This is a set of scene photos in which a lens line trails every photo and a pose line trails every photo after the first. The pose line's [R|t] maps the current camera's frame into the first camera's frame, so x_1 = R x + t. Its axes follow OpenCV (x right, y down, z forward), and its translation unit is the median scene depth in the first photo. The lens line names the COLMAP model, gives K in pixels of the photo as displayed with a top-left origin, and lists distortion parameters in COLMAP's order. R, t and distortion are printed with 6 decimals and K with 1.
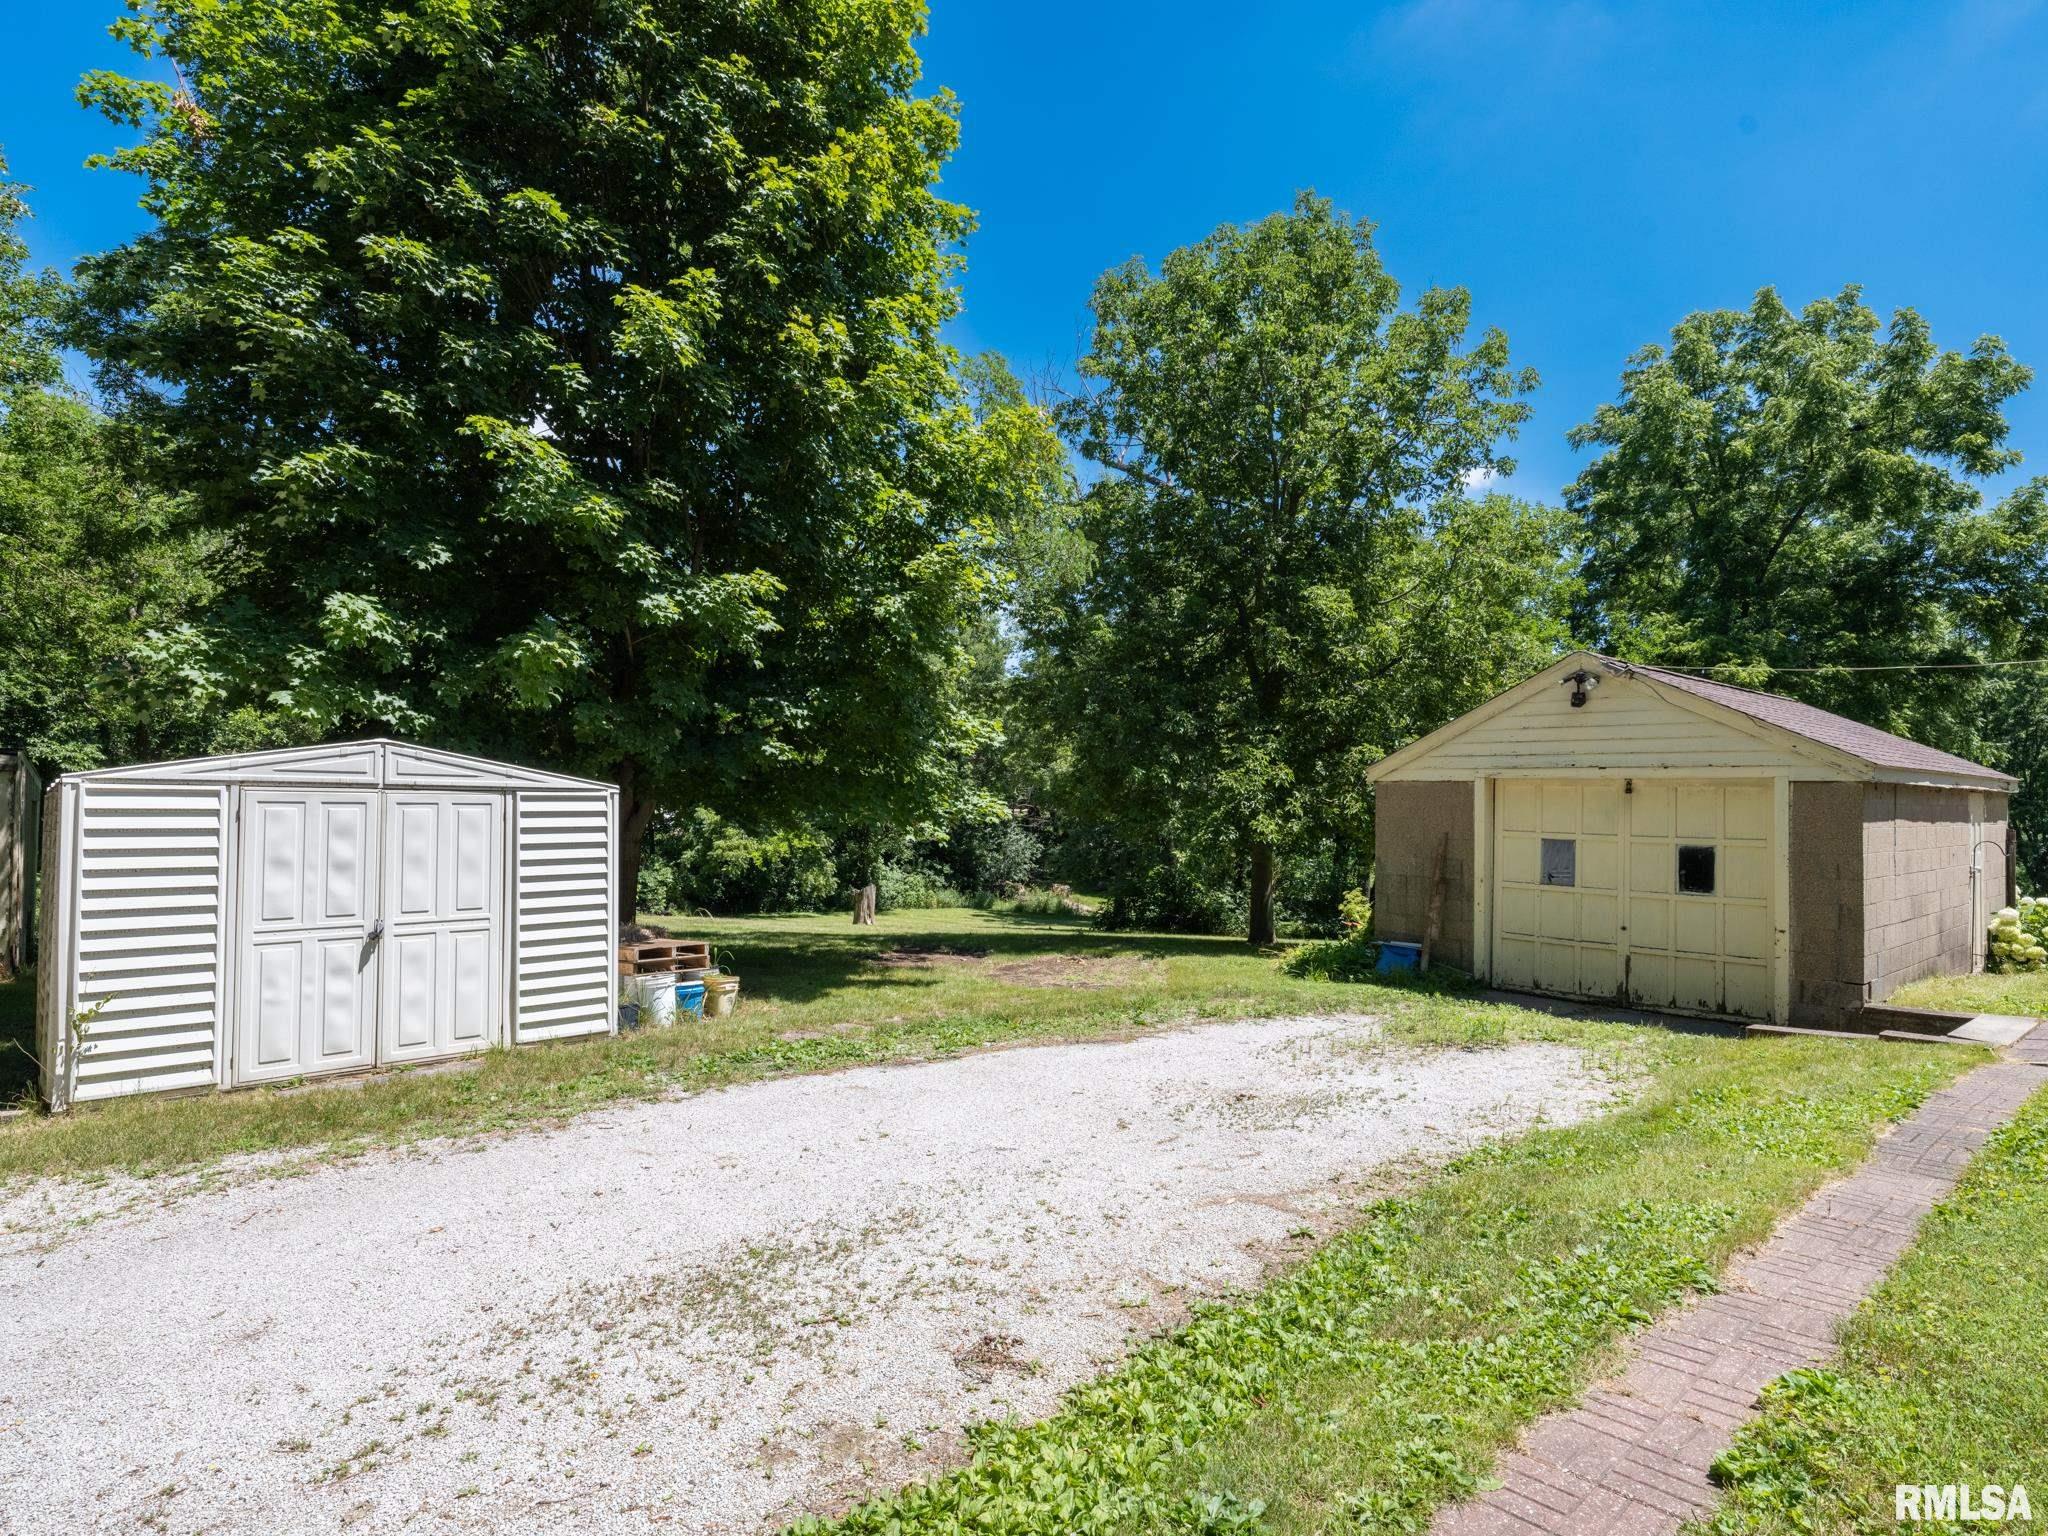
lens RADIAL K [[1131.6, 0, 1024.0], [0, 1131.6, 768.0], [0, 0, 1]] dist [0.001918, 0.001717]
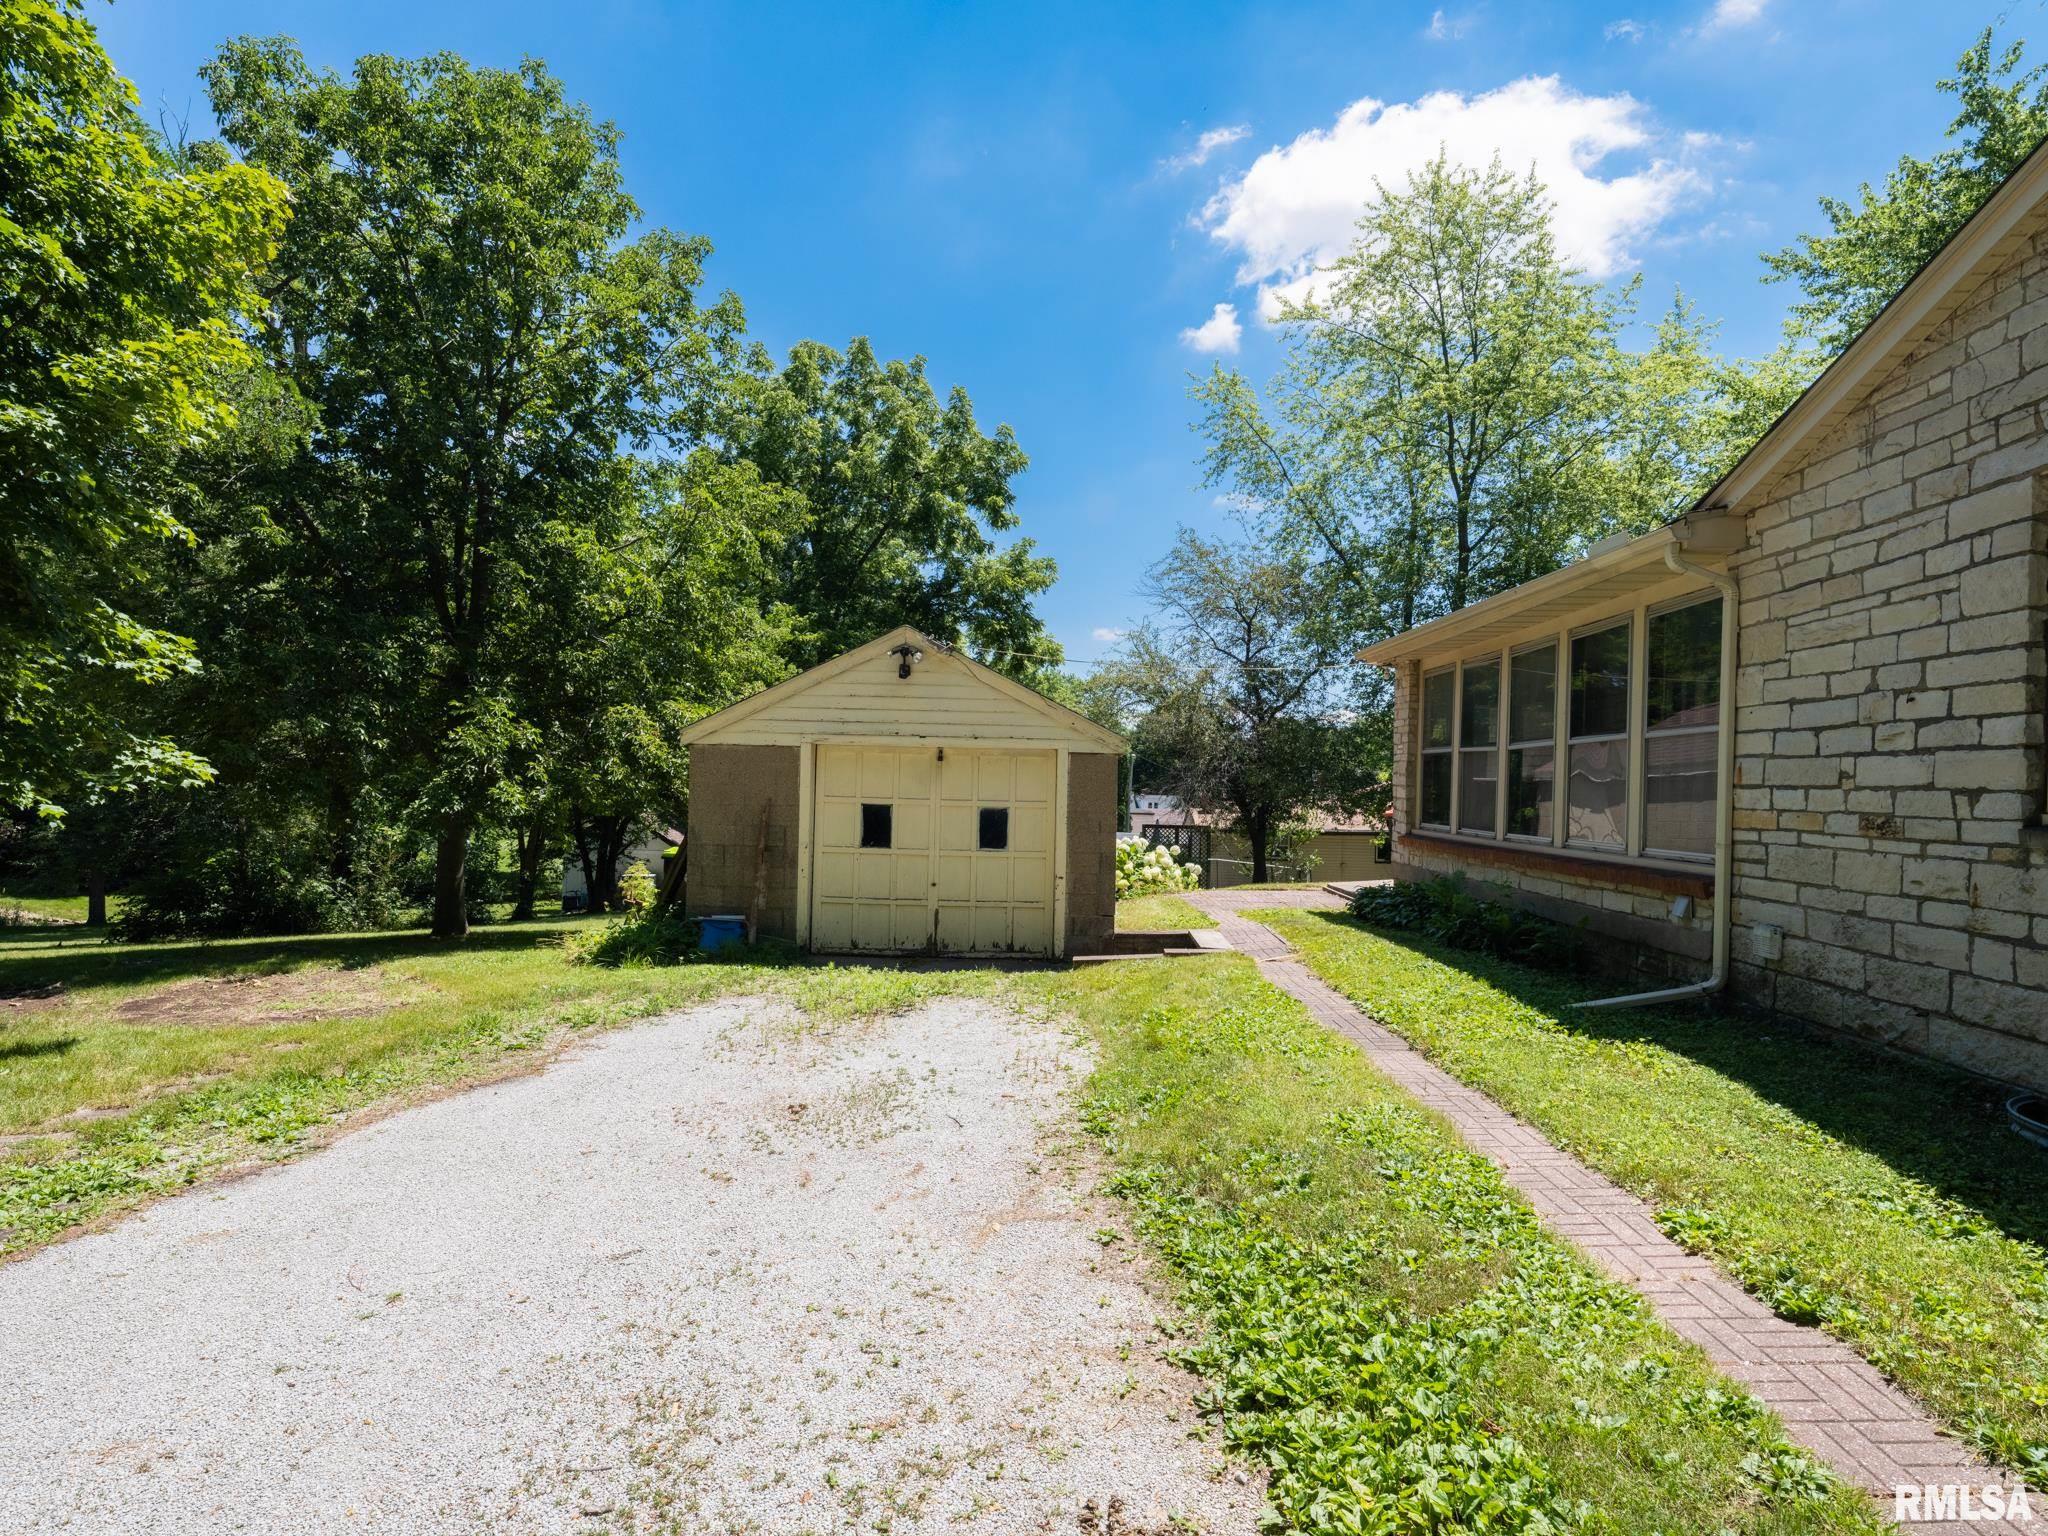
lens RADIAL K [[1112.2, 0, 1024.0], [0, 1112.2, 768.0], [0, 0, 1]] dist [0.028120, -0.024692]
pose [[0.665319, 0.014891, 0.746411, -0.174728], [-0.031277, 0.999479, 0.007939, 0.014883], [-0.745904, -0.028628, 0.665438, 0.183289]]
